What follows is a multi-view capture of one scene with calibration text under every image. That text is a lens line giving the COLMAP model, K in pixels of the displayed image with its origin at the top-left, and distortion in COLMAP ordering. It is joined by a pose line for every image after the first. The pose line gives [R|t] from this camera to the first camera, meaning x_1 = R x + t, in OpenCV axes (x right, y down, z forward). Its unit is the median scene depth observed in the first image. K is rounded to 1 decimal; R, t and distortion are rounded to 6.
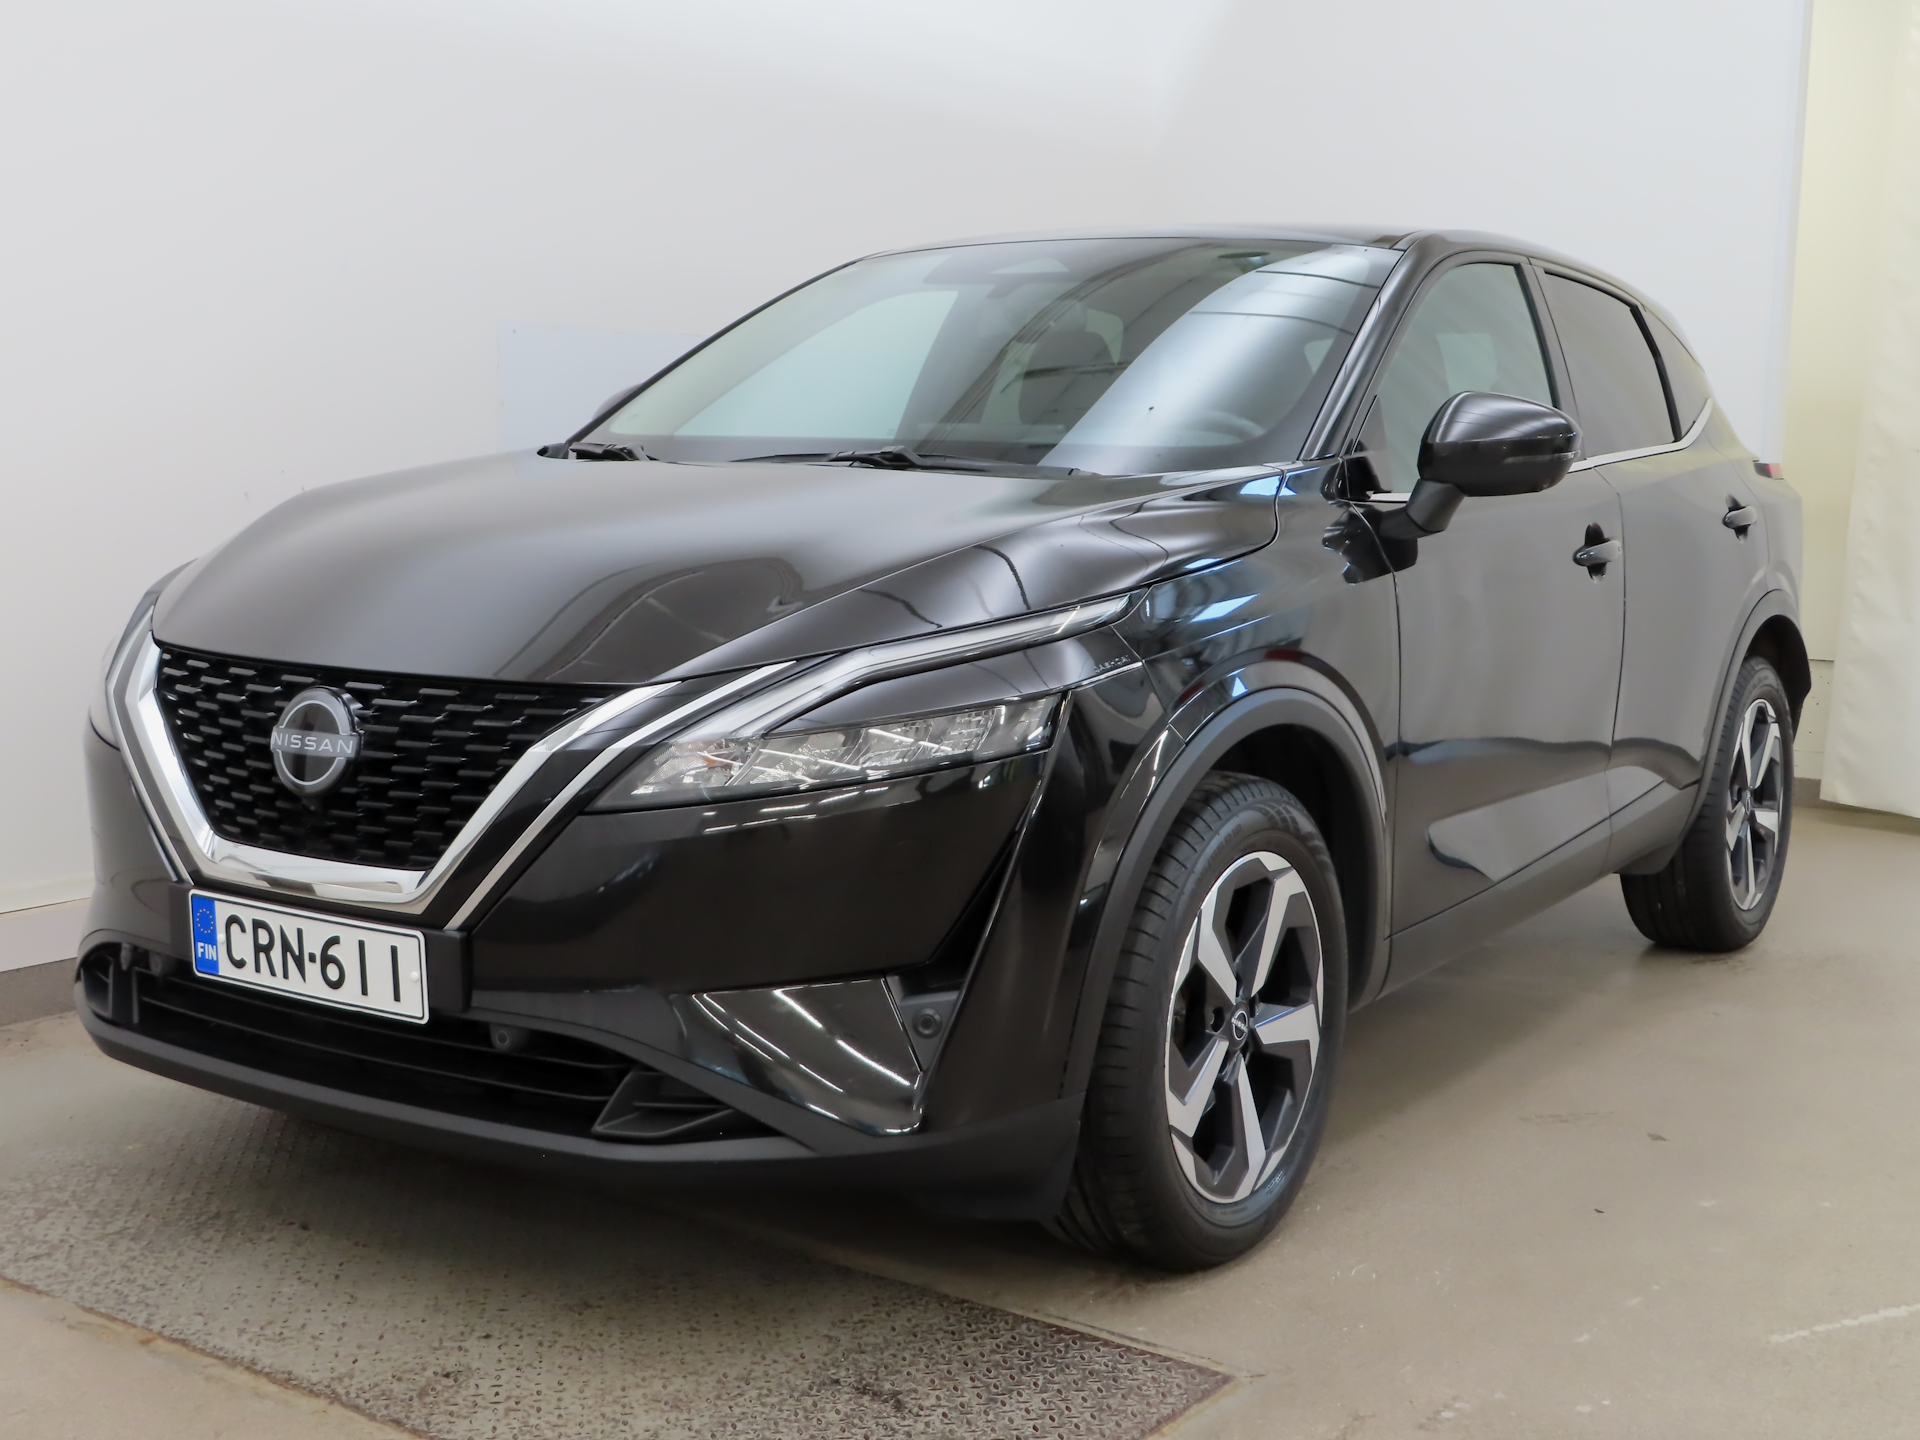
lens RADIAL K [[2398.7, 0, 975.9], [0, 2398.7, 717.8], [0, 0, 1]] dist [-0.039264, 0.000000]
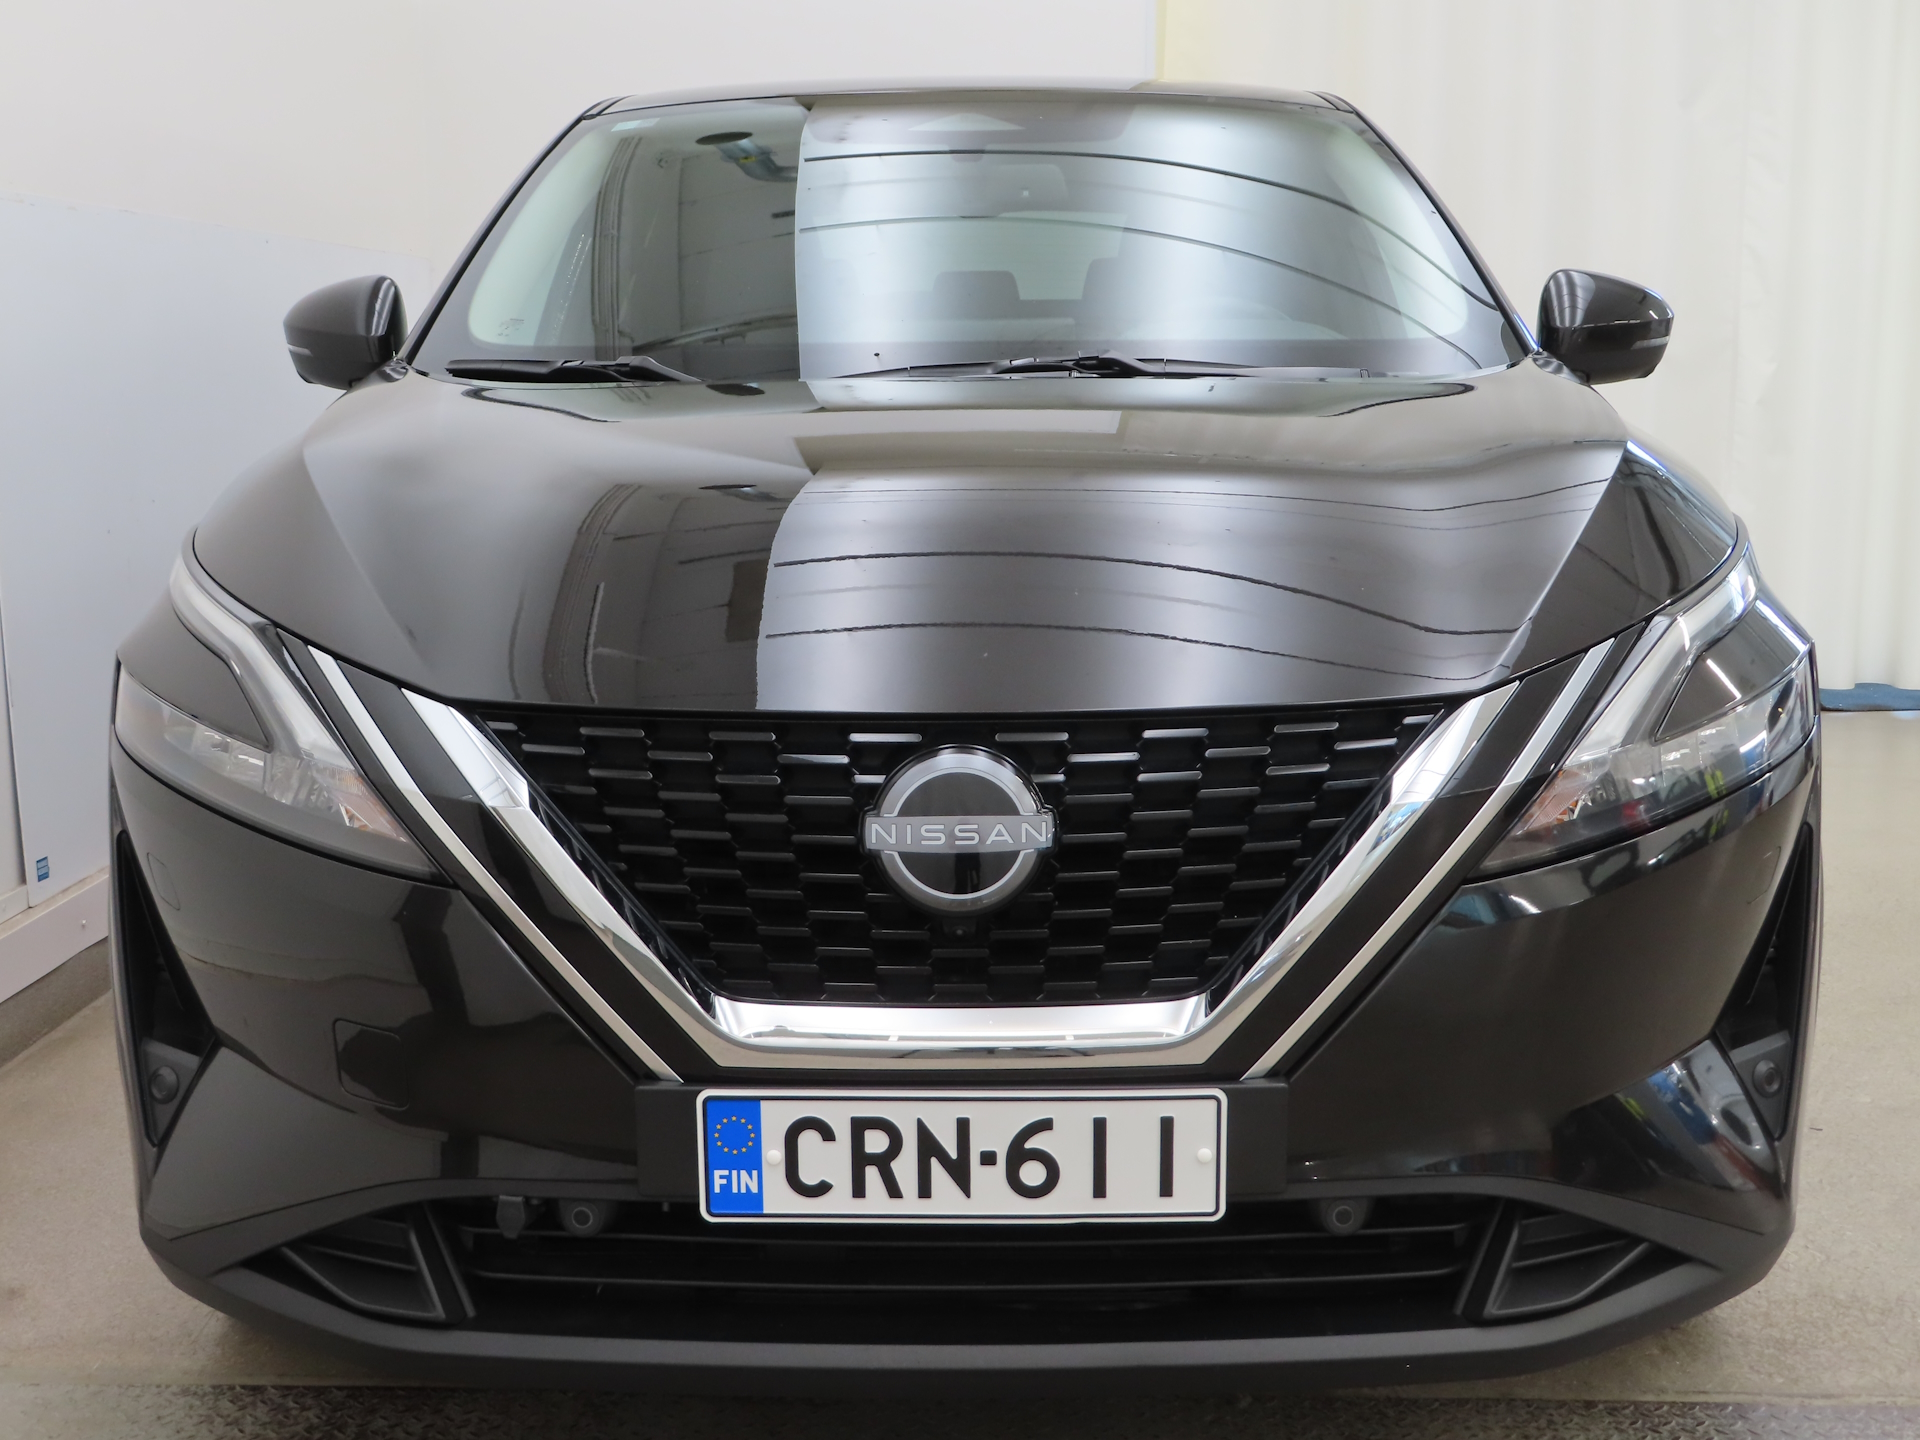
lens RADIAL K [[2398.7, 0, 959.2], [0, 2398.7, 726.3], [0, 0, 1]] dist [-0.039264, 0.000000]
pose [[0.841564, -0.111183, 0.528591, -0.616691], [0.085921, 0.993681, 0.072214, -0.065010], [-0.533280, -0.015356, 0.845799, 0.450929]]
